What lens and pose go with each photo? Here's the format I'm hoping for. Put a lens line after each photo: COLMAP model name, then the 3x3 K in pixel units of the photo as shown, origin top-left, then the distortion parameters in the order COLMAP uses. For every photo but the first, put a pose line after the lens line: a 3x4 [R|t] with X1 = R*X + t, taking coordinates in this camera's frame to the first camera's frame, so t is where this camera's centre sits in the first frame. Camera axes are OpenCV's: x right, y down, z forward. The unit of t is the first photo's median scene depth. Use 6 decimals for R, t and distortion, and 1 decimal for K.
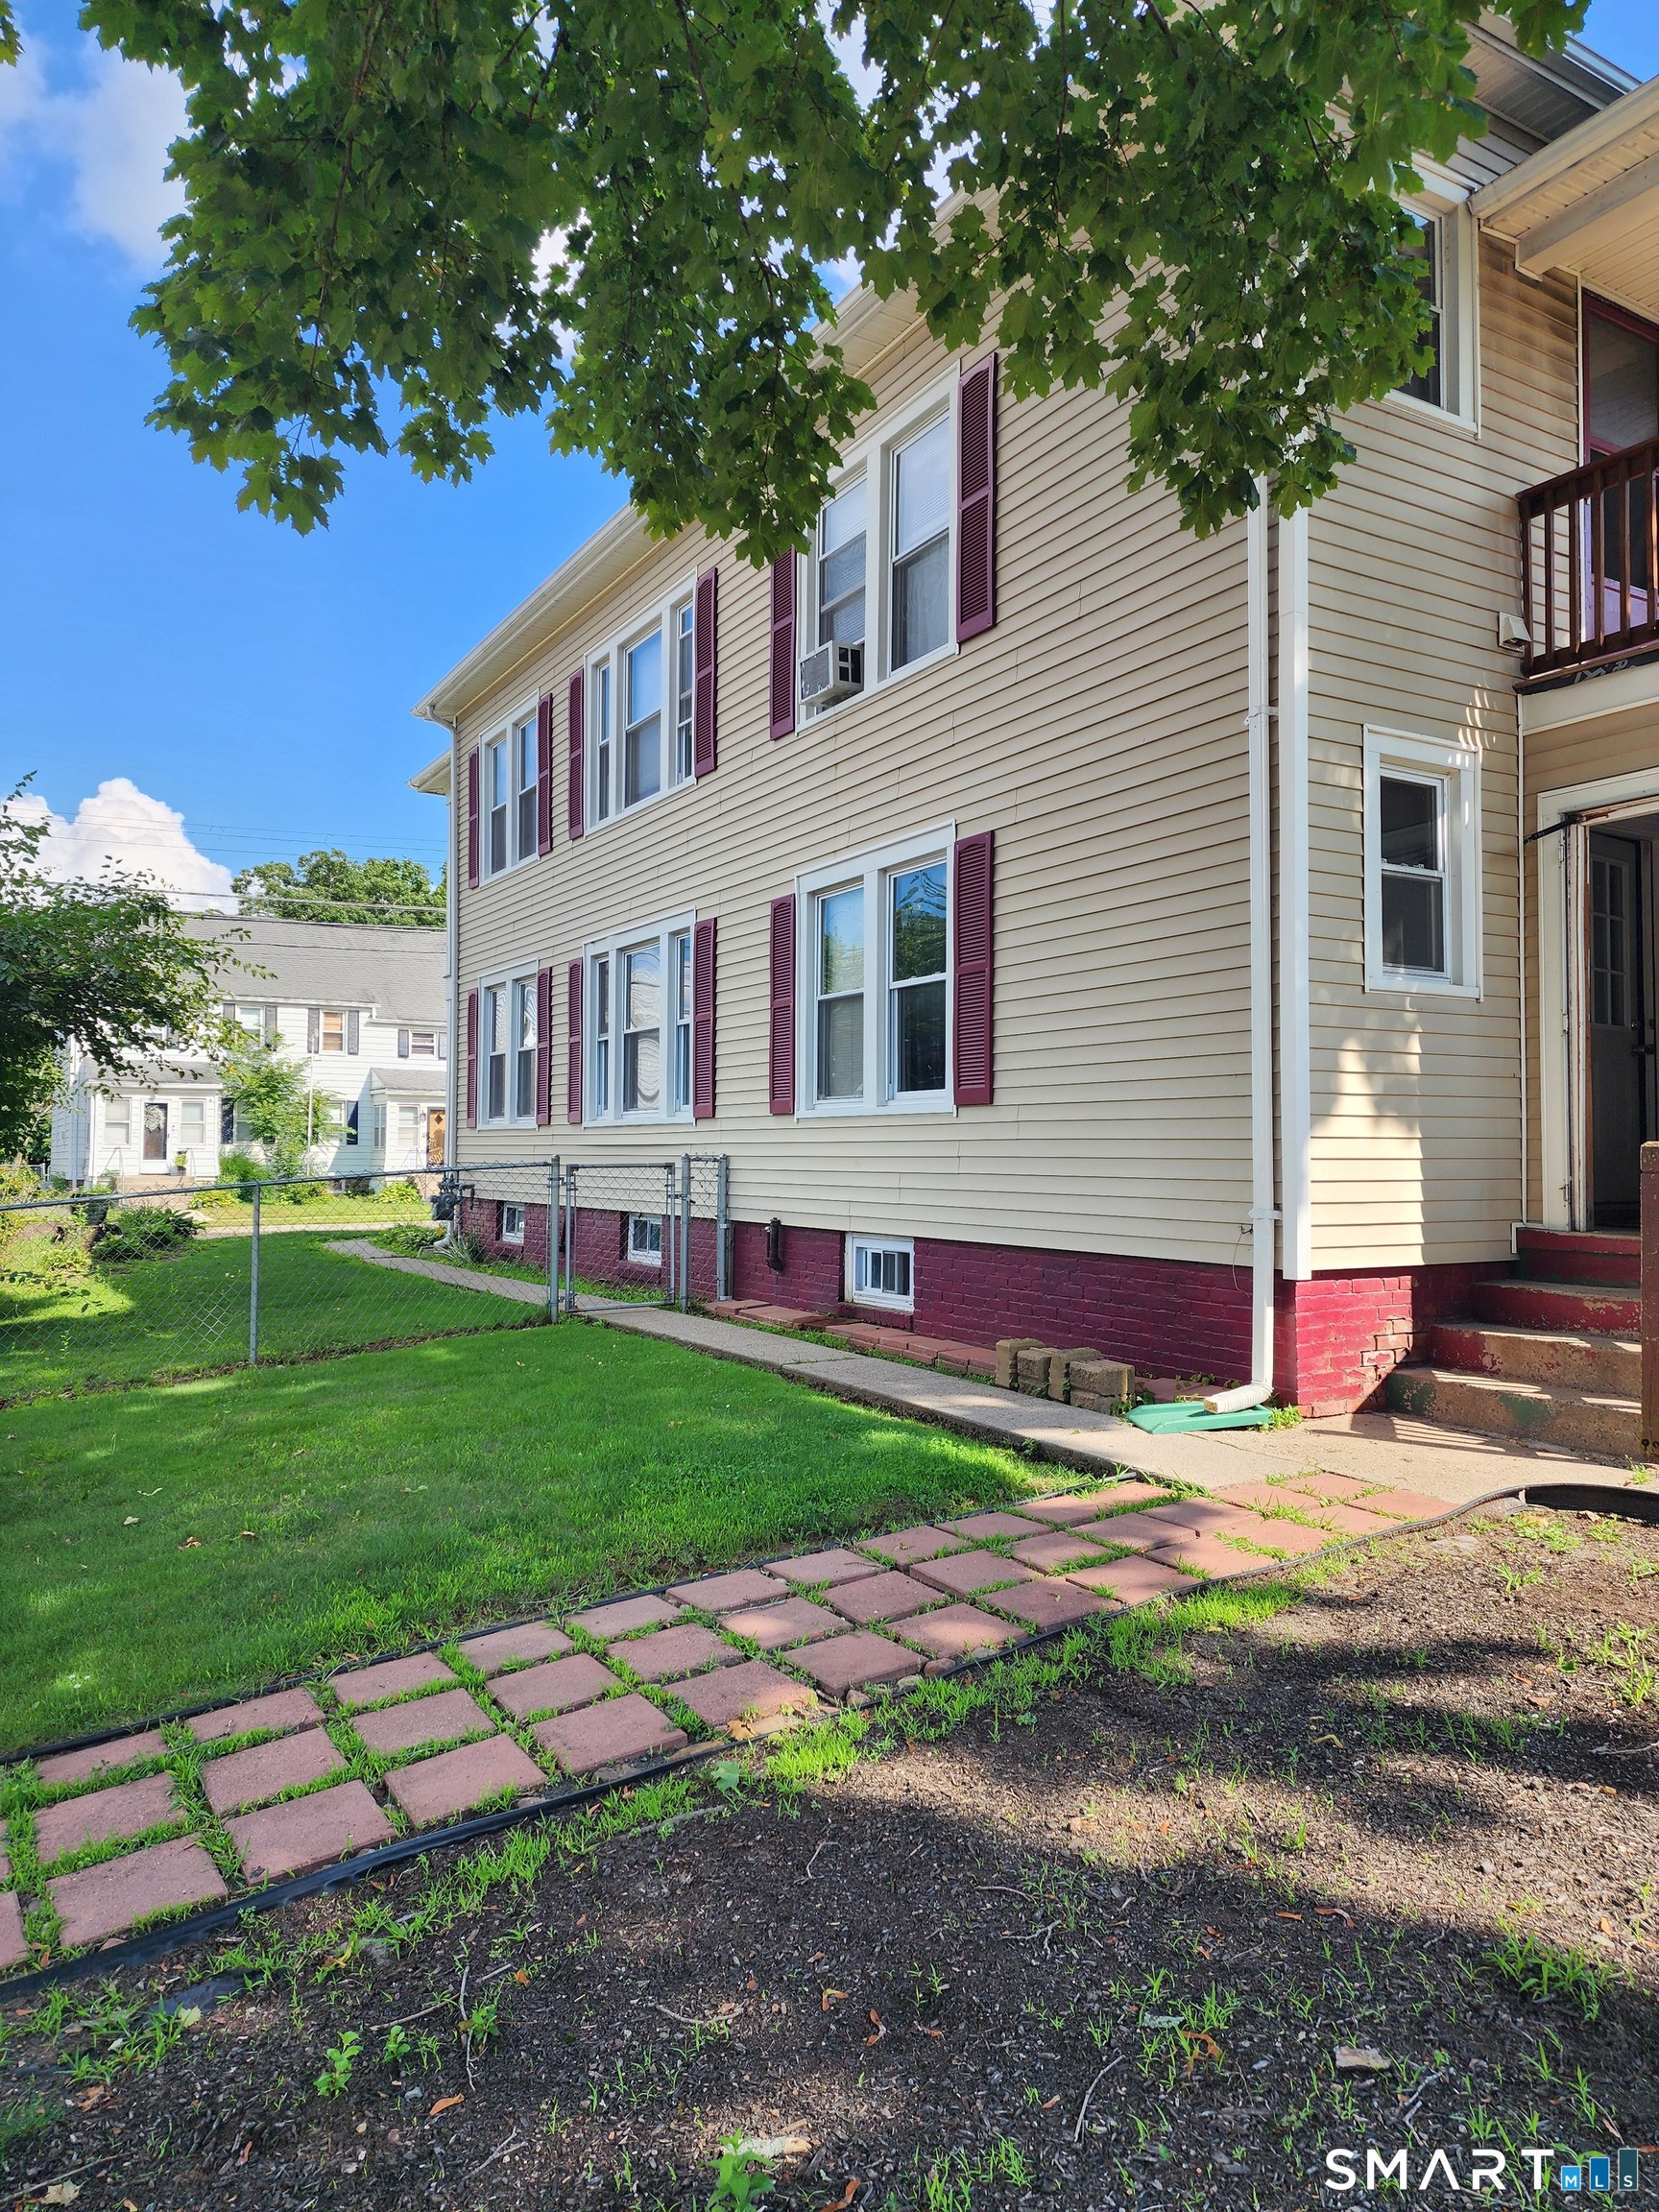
lens RADIAL K [[1471.1, 0, 828.9], [0, 1471.1, 1092.7], [0, 0, 1]] dist [0.047292, -0.003844]
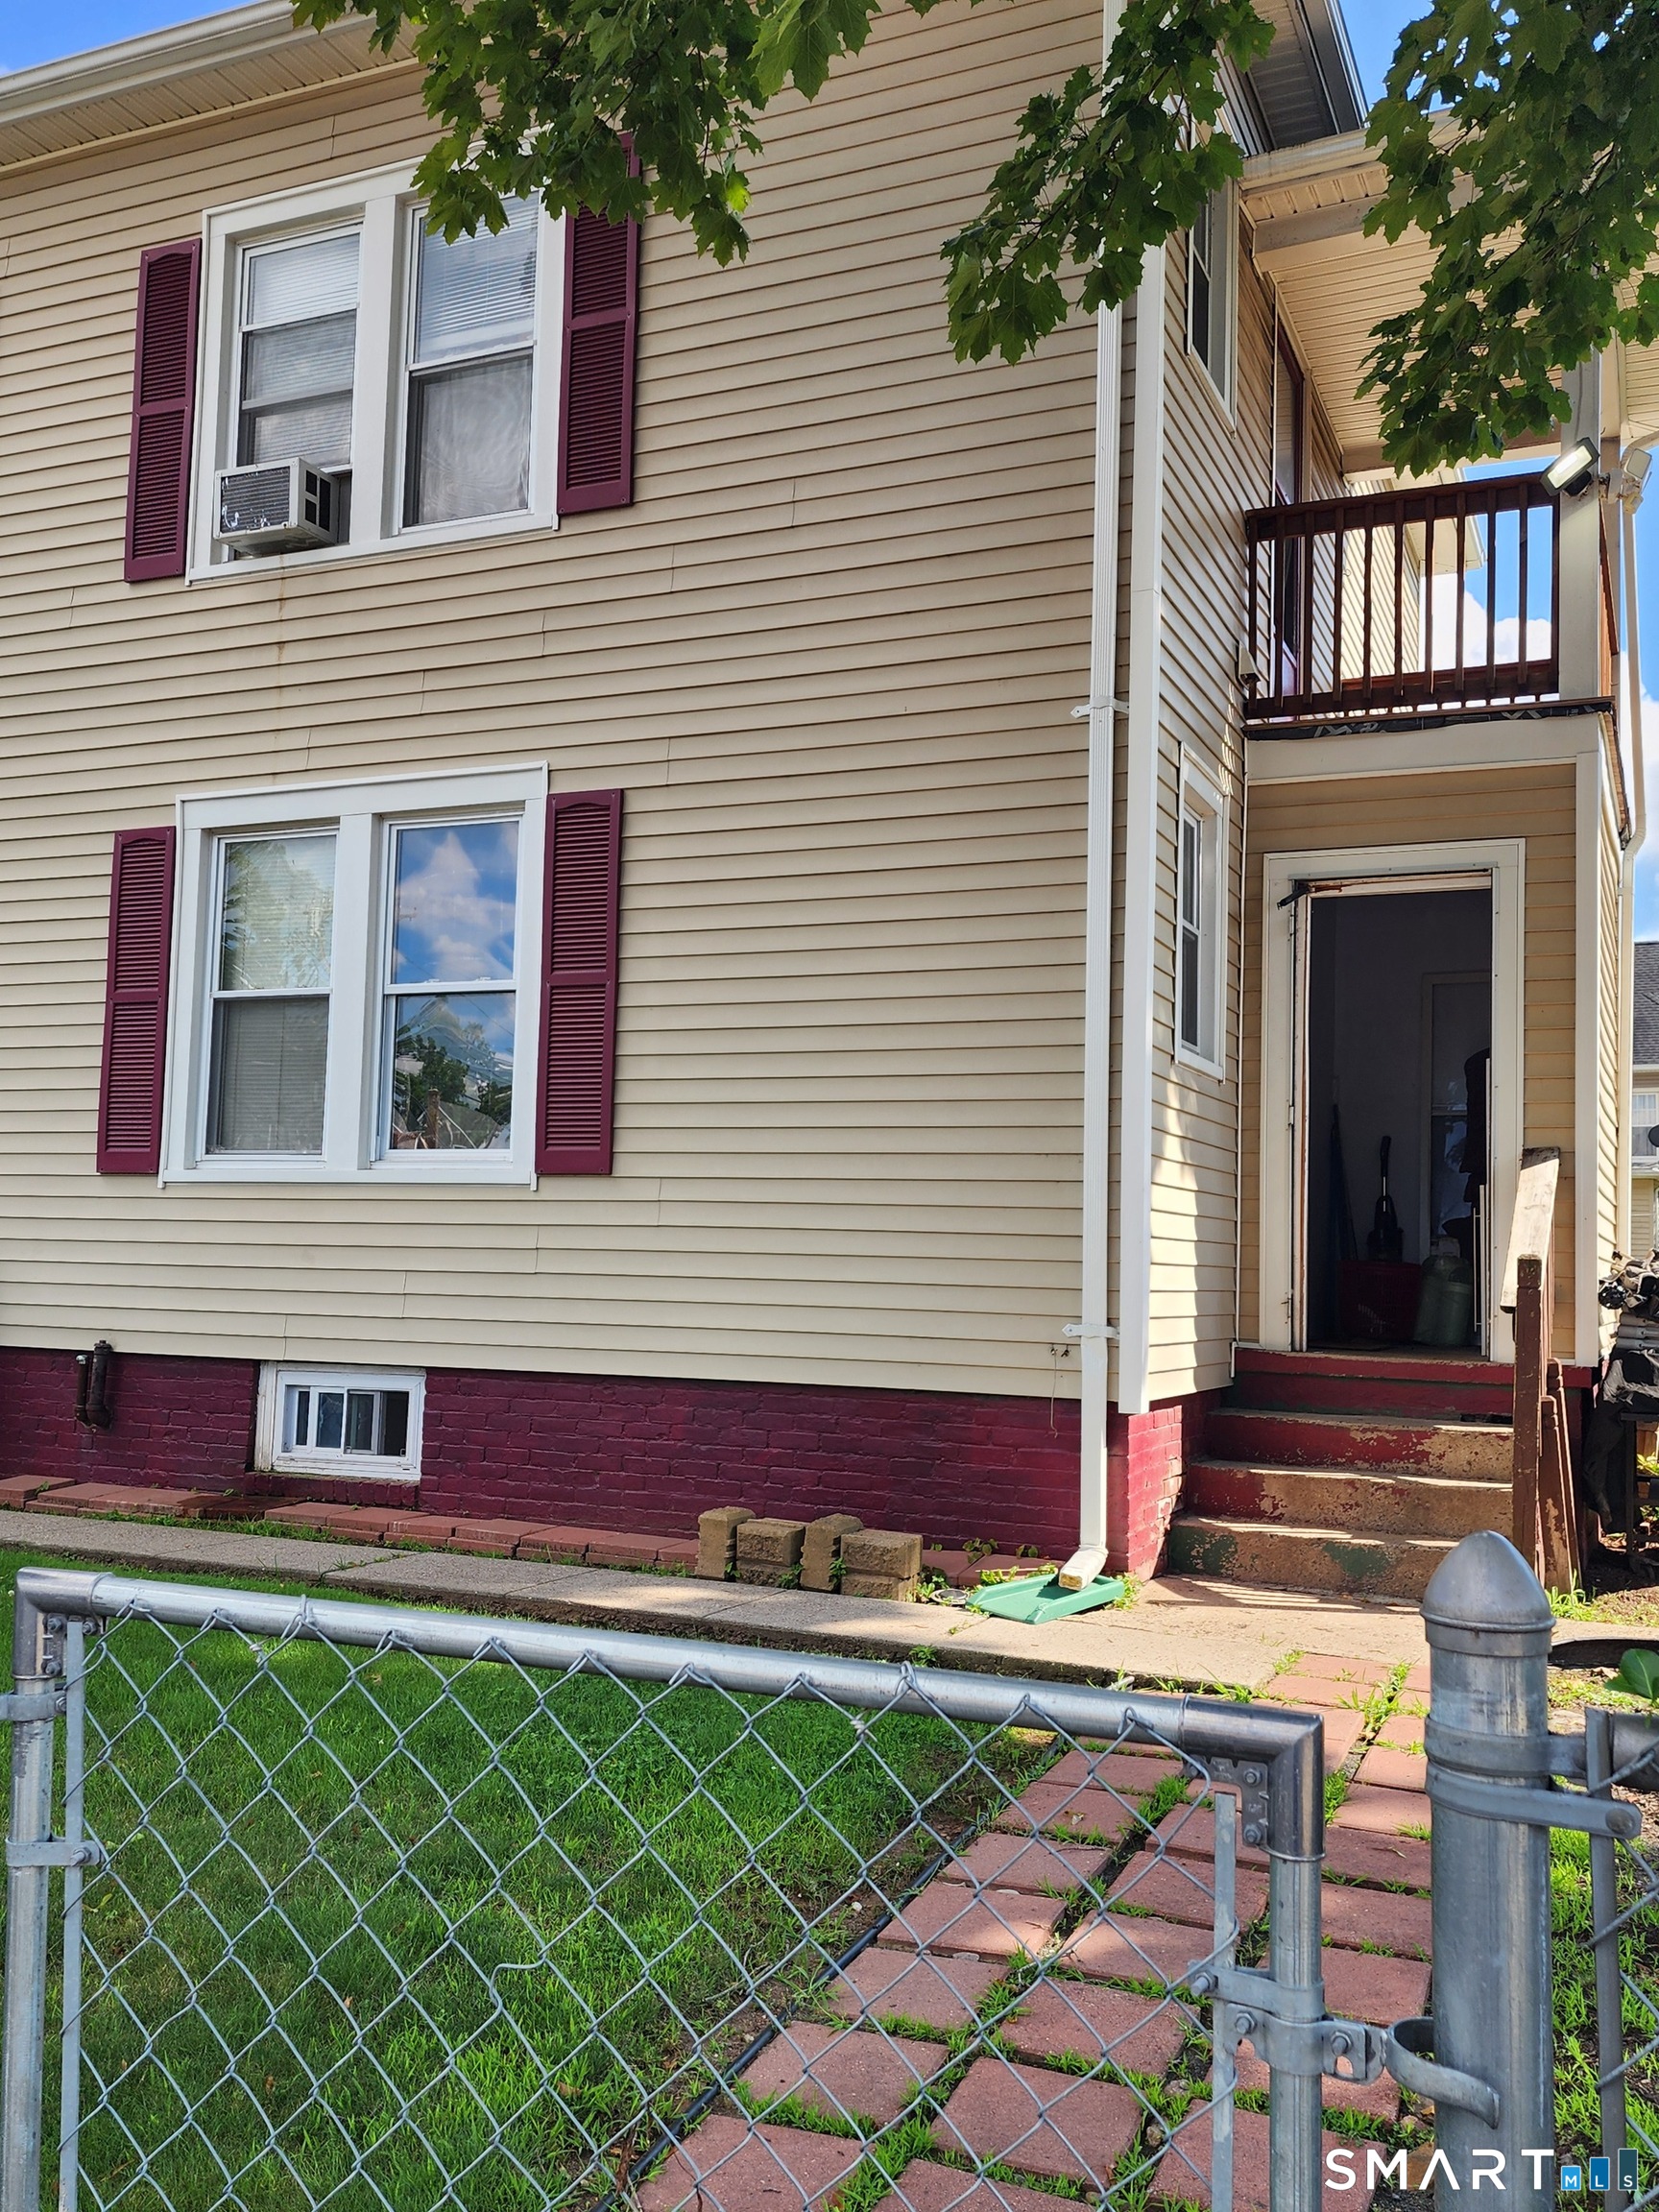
lens RADIAL K [[1943.2, 0, 830.8], [0, 1943.2, 1099.8], [0, 0, 1]] dist [0.075070, -0.032940]
pose [[0.812250, 0.071644, 0.578892, -0.342483], [-0.048342, 0.997282, -0.055595, 0.018711], [-0.581302, 0.017172, 0.813507, 0.183850]]
